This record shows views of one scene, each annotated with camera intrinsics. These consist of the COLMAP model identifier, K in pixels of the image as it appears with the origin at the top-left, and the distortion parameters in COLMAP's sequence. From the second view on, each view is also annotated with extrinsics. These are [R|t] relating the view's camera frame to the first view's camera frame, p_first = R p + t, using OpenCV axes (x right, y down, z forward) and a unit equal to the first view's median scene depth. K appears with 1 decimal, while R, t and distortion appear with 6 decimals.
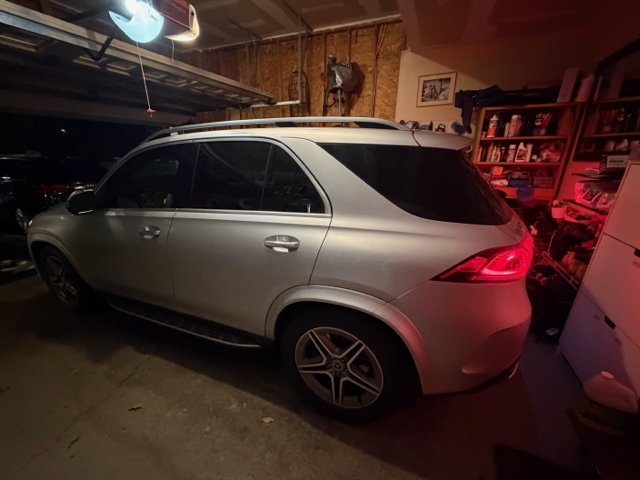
lens RADIAL K [[258.1, 0, 321.2], [0, 258.1, 243.9], [0, 0, 1]] dist [0.010250, 0.000469]
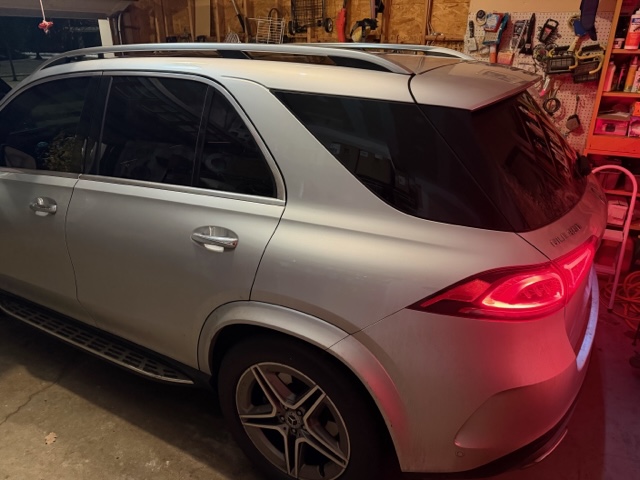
lens RADIAL K [[473.2, 0, 322.4], [0, 473.2, 240.4], [0, 0, 1]] dist [0.047048, -0.031312]
pose [[0.991686, 0.051294, -0.118019, 0.264402], [-0.043094, 0.996544, 0.071013, -0.093429], [0.121253, -0.065336, 0.990469, -0.202547]]
